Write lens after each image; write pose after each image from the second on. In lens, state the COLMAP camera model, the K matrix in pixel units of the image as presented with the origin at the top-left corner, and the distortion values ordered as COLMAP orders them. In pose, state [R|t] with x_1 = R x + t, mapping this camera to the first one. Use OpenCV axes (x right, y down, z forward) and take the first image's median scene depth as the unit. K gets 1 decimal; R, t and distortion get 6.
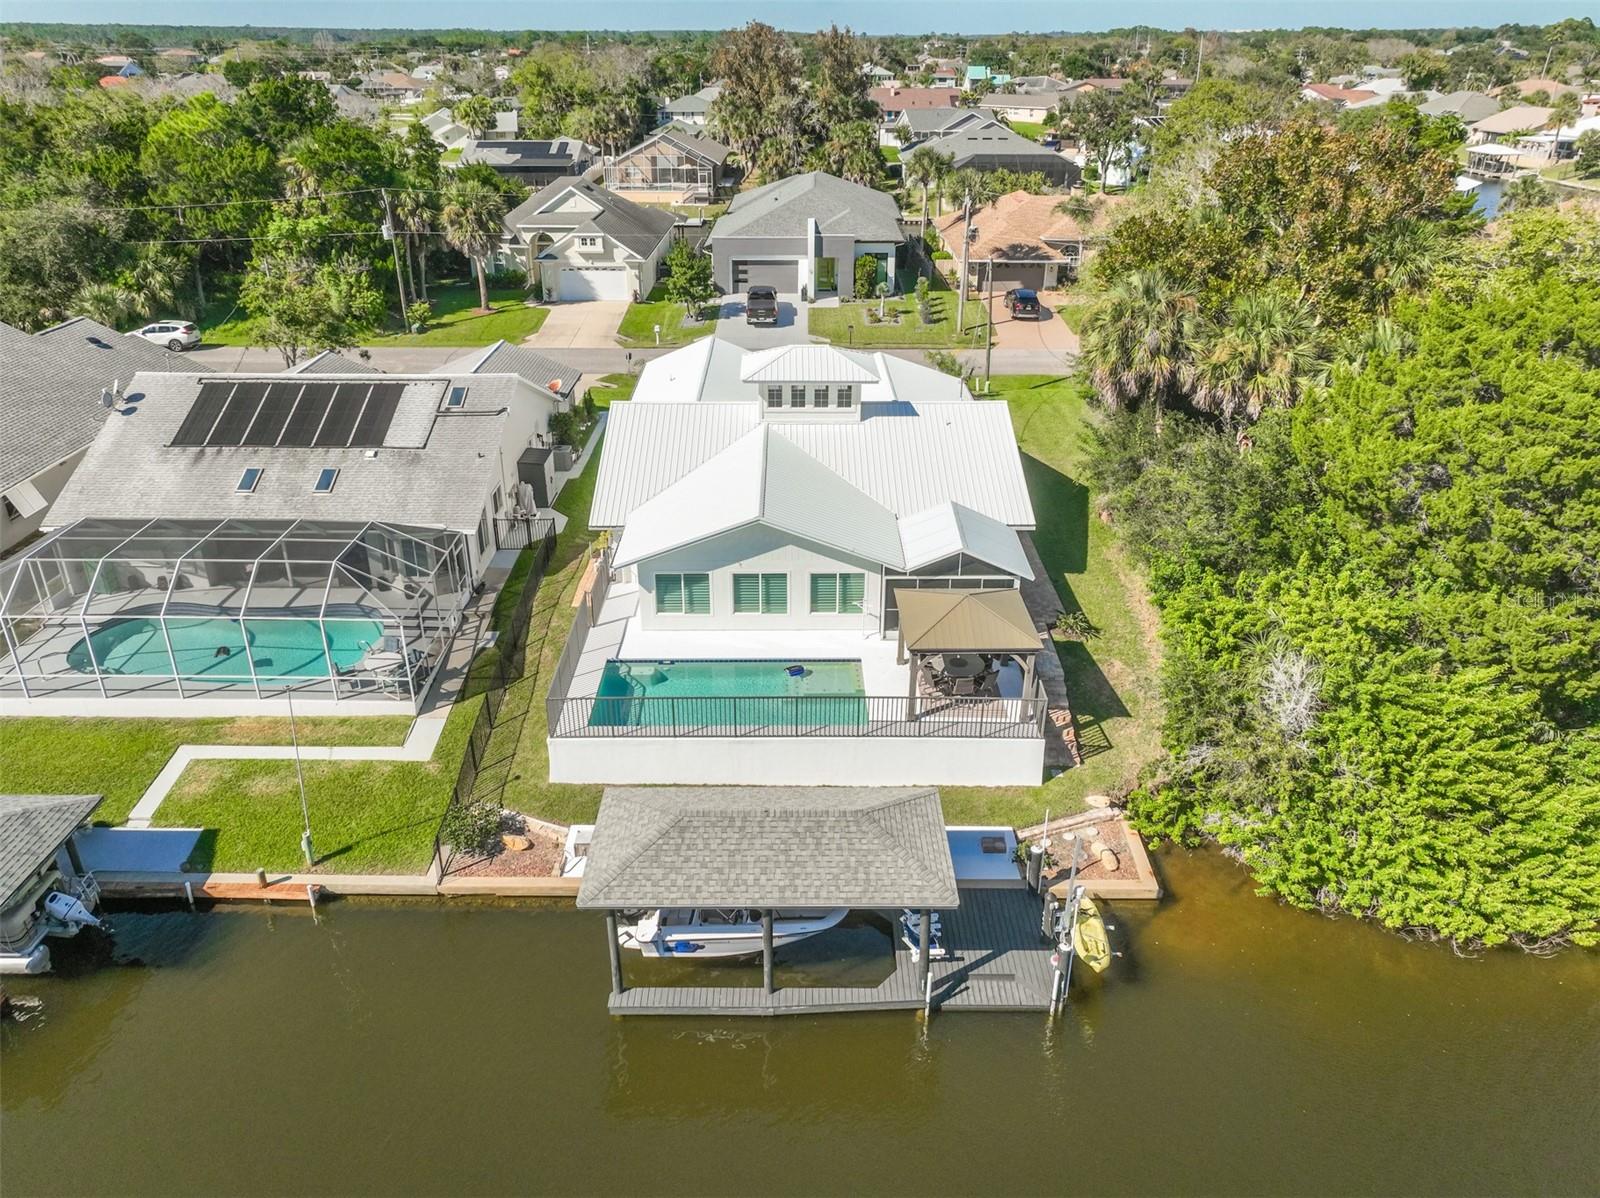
lens RADIAL K [[1137.1, 0, 802.6], [0, 1137.1, 596.3], [0, 0, 1]] dist [-0.006826, 0.020695]
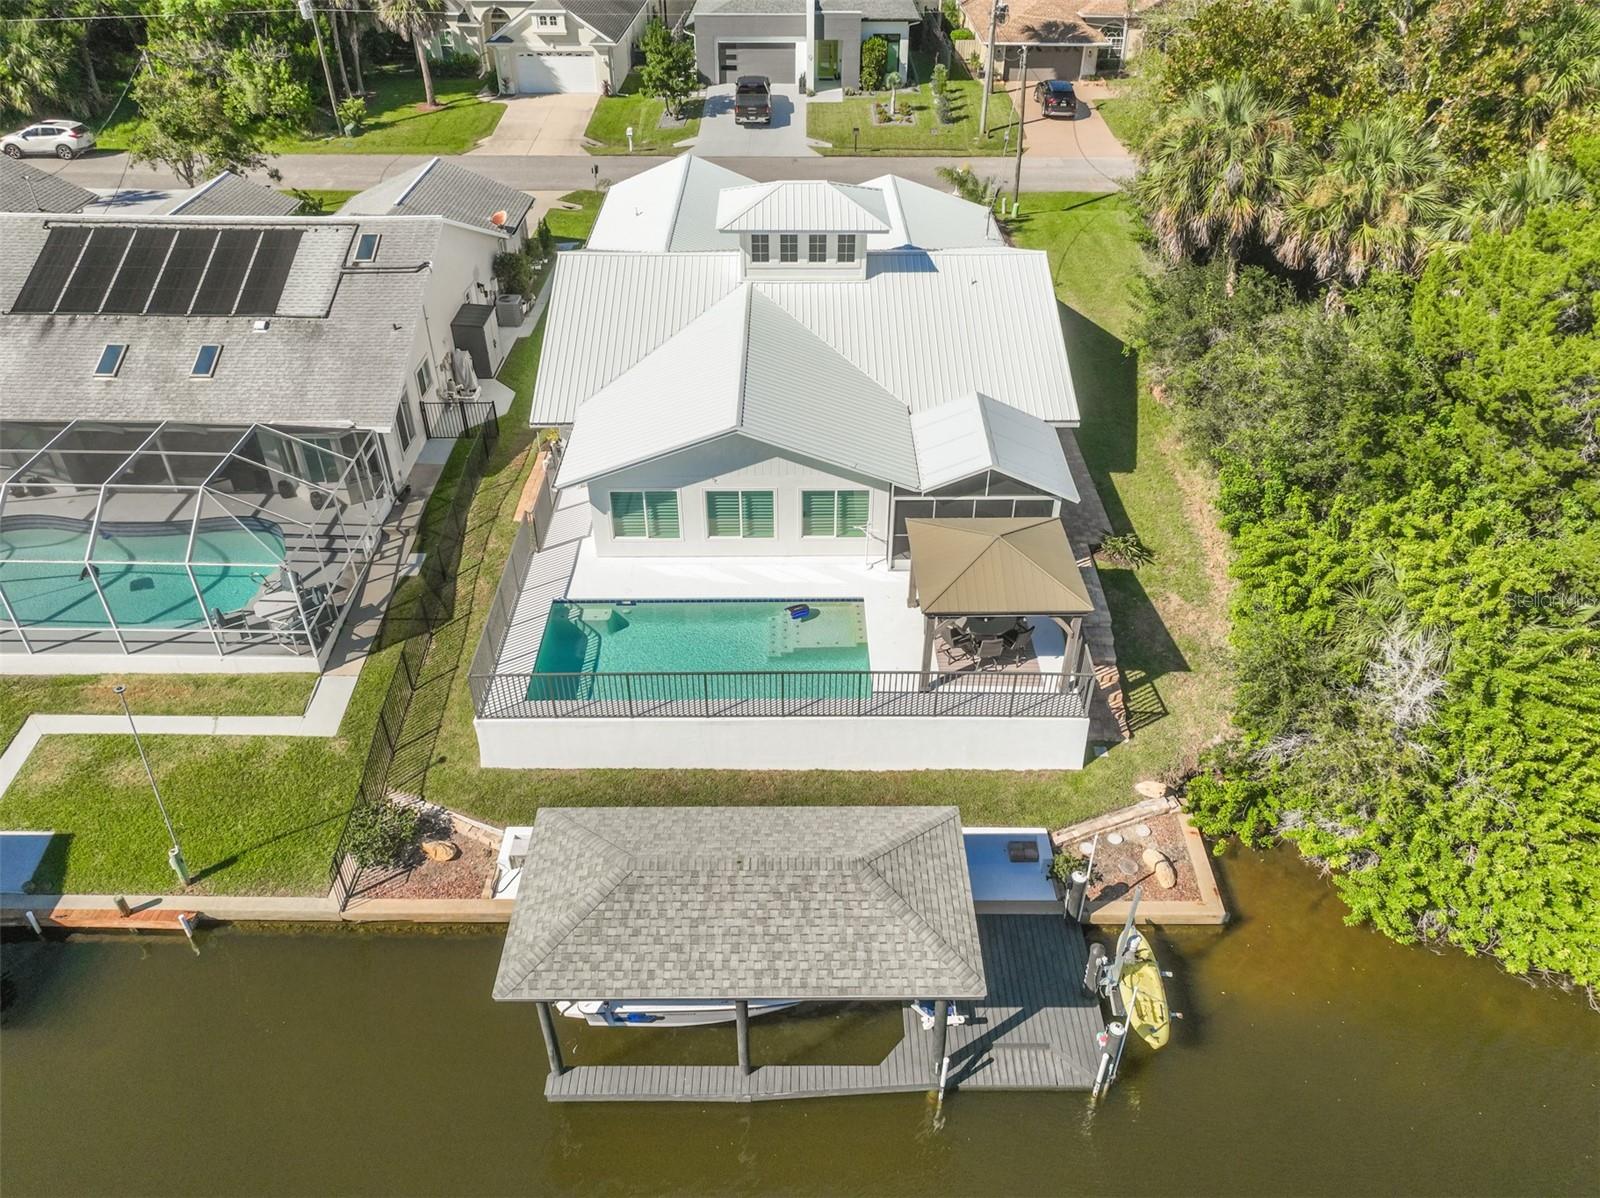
lens RADIAL K [[1144.6, 0, 809.0], [0, 1144.6, 594.8], [0, 0, 1]] dist [-0.010529, 0.027659]
pose [[0.999998, -0.000734, 0.001997, 0.010111], [0.000370, 0.984305, 0.176477, -0.090133], [-0.002095, -0.176476, 0.984303, 0.184268]]
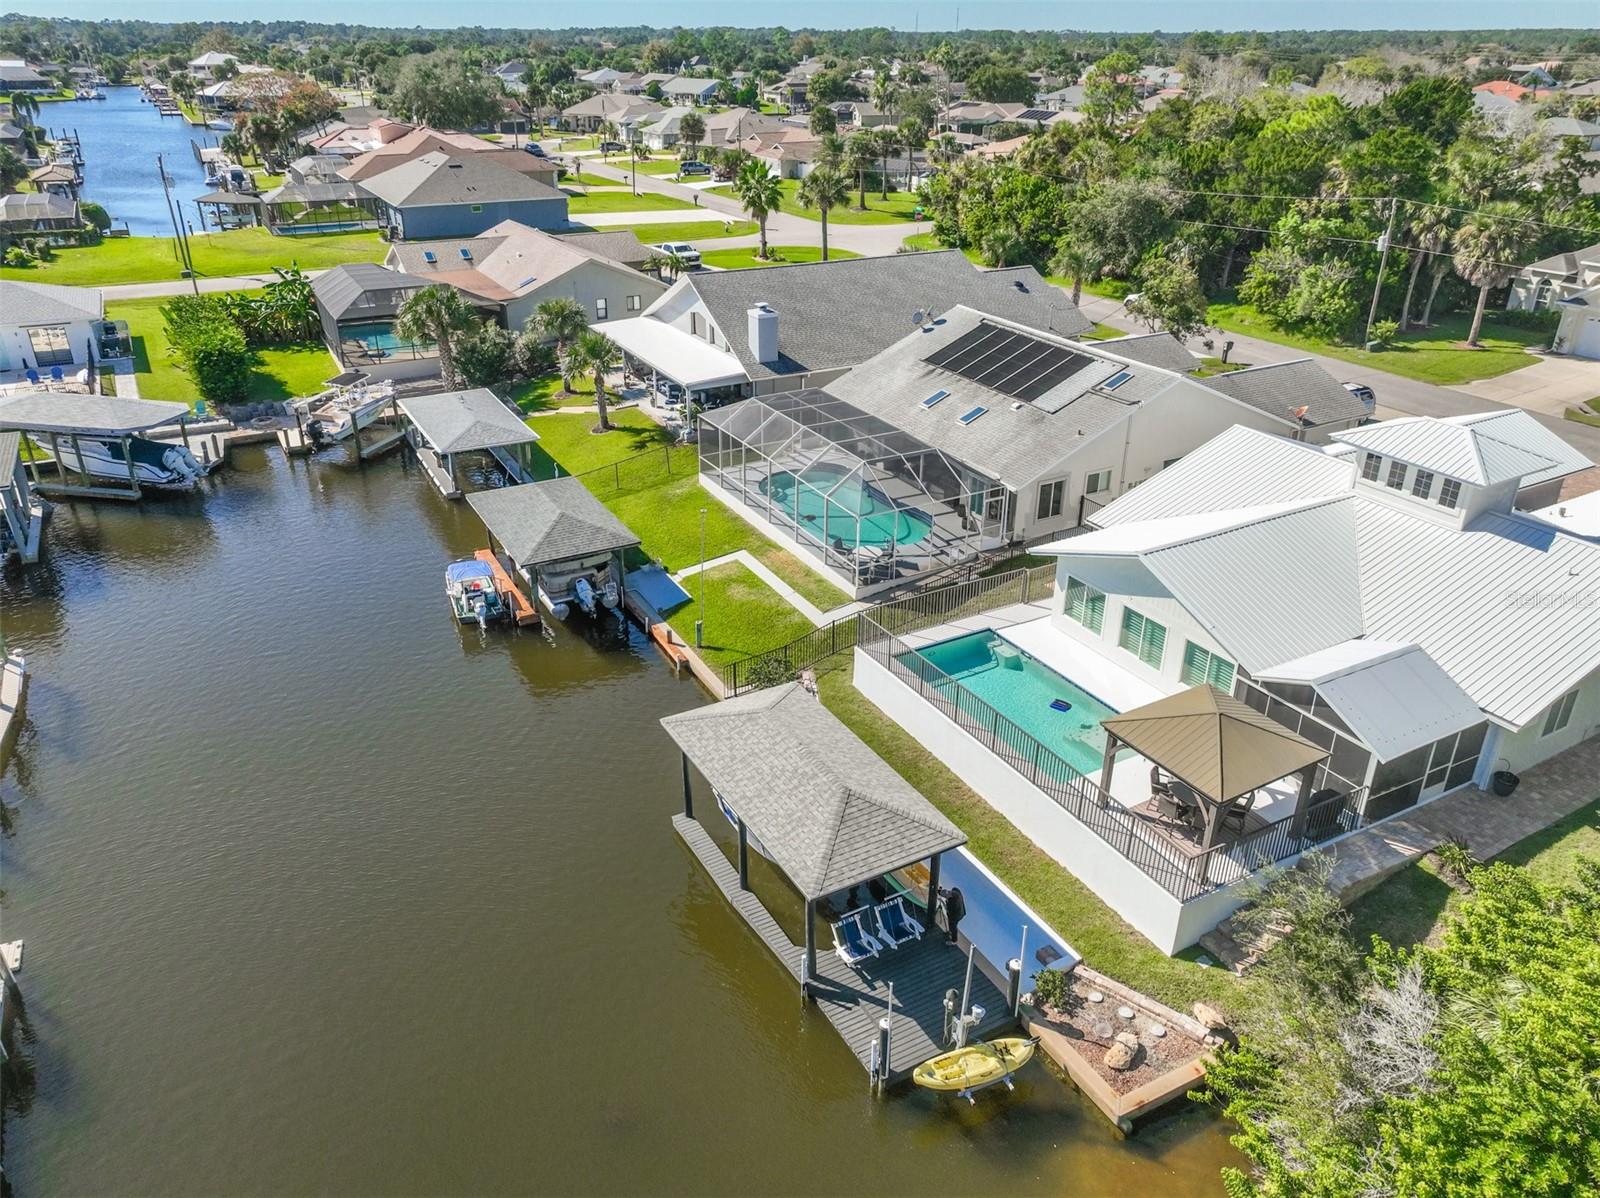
lens RADIAL K [[1137.1, 0, 810.6], [0, 1137.1, 597.3], [0, 0, 1]] dist [-0.006826, 0.020695]
pose [[0.492954, 0.384084, -0.780689, 0.542781], [-0.386896, 0.900459, 0.198710, -0.111850], [0.779300, 0.204090, 0.592486, 0.231213]]
